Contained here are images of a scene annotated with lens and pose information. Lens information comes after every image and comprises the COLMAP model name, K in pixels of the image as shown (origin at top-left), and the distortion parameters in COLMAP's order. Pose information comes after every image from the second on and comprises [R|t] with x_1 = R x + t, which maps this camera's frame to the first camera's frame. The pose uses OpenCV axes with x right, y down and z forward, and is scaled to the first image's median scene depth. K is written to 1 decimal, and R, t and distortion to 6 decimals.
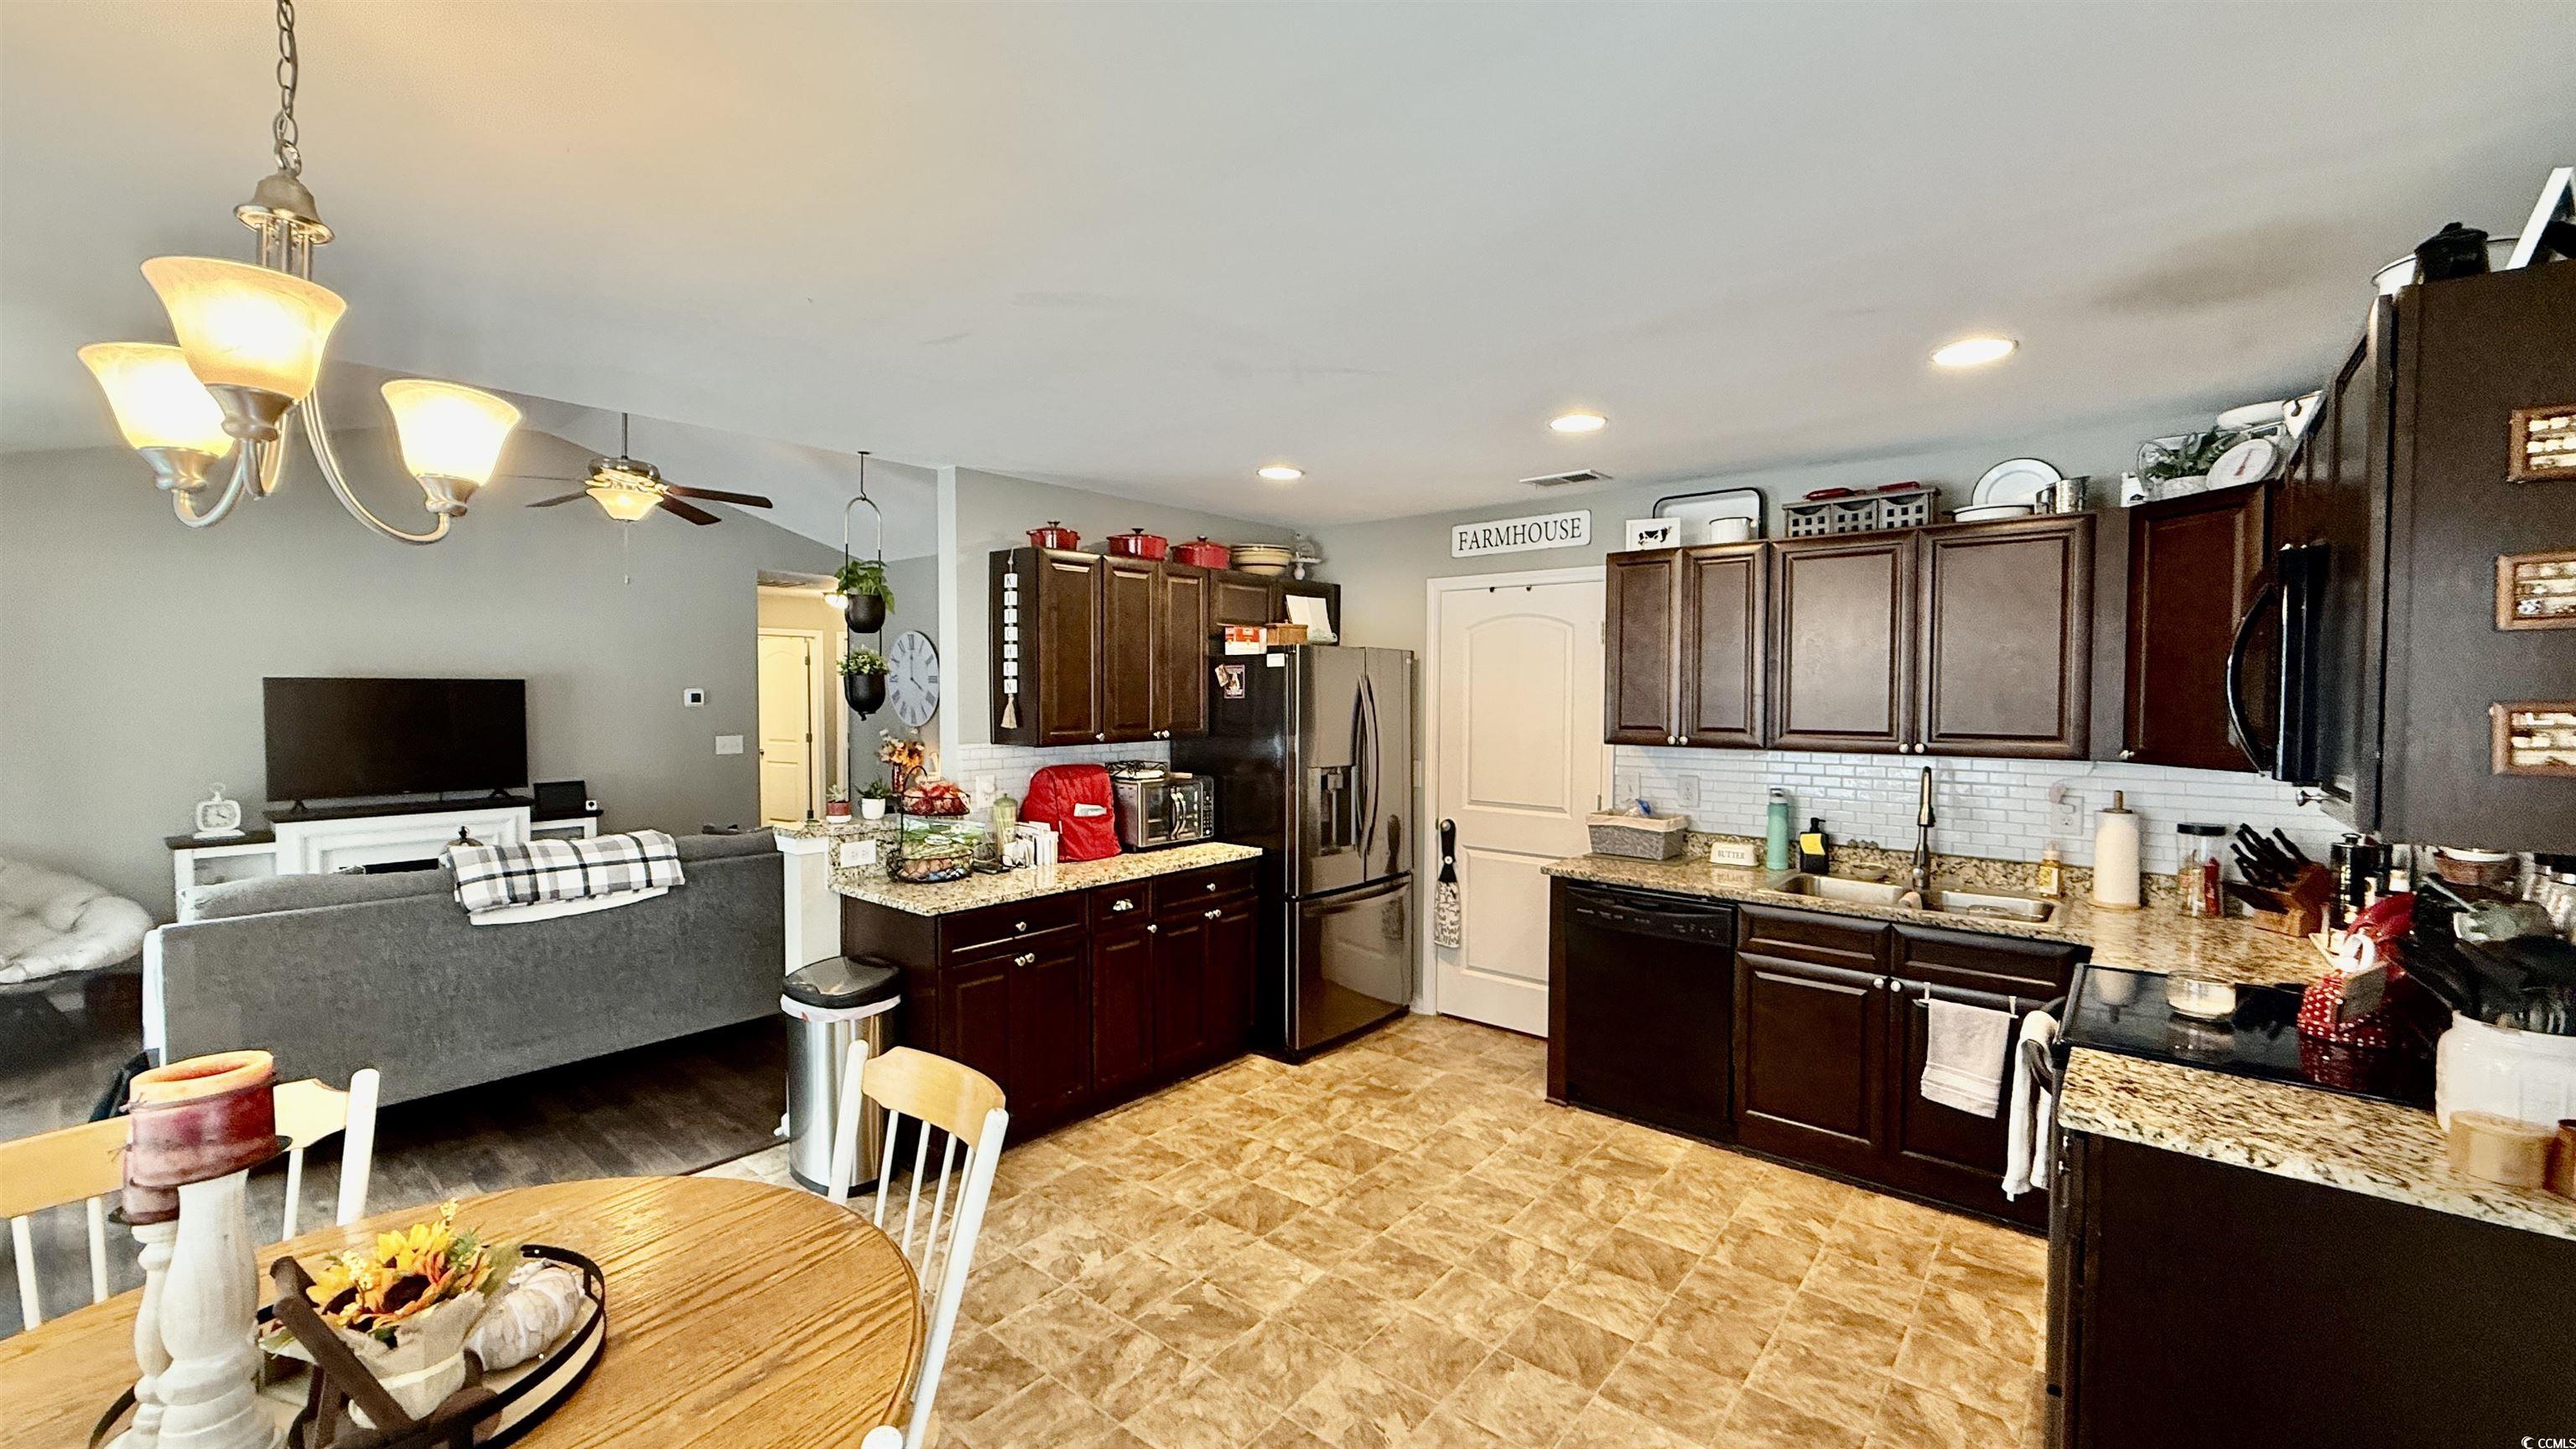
lens RADIAL K [[1025.5, 0, 1279.9], [0, 1025.5, 722.4], [0, 0, 1]] dist [0.001244, -0.000595]
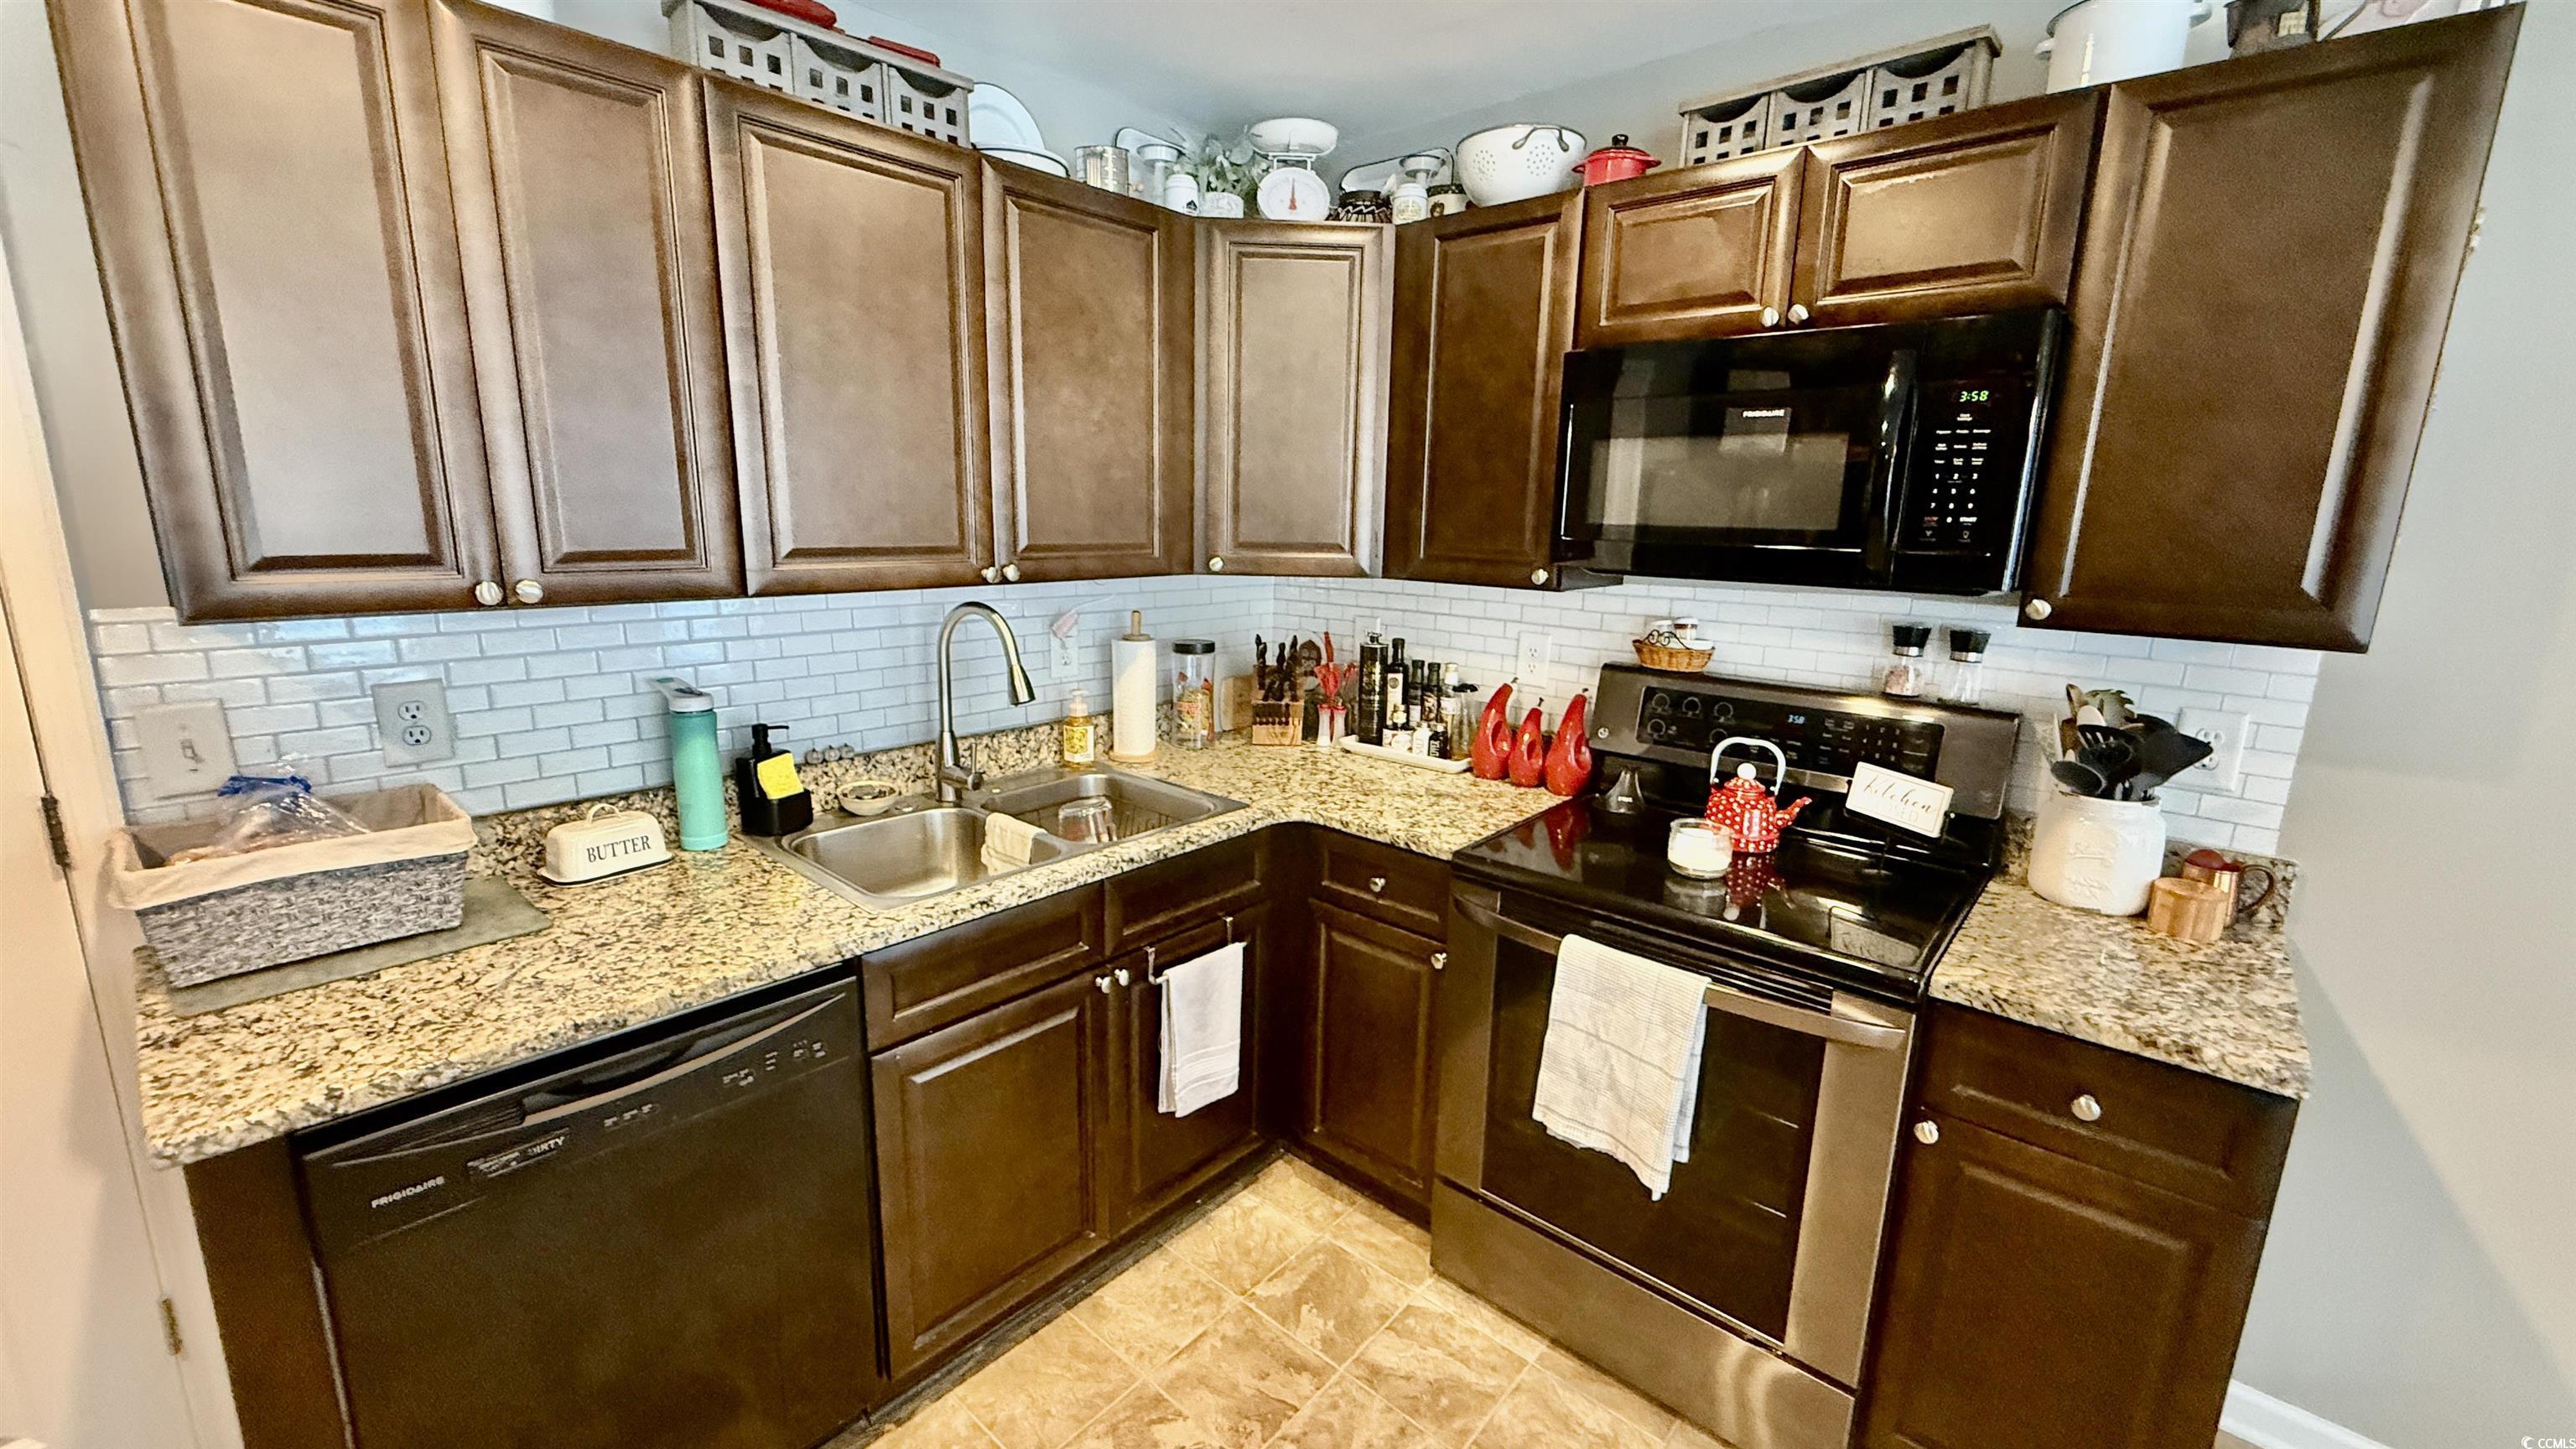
lens RADIAL K [[1025.5, 0, 1278.4], [0, 1025.5, 724.9], [0, 0, 1]] dist [0.001244, -0.000595]
pose [[0.026561, -0.211785, 0.976955, 0.039147], [0.009253, 0.977310, 0.211610, -0.009720], [-0.999604, 0.003419, 0.027918, 0.704750]]
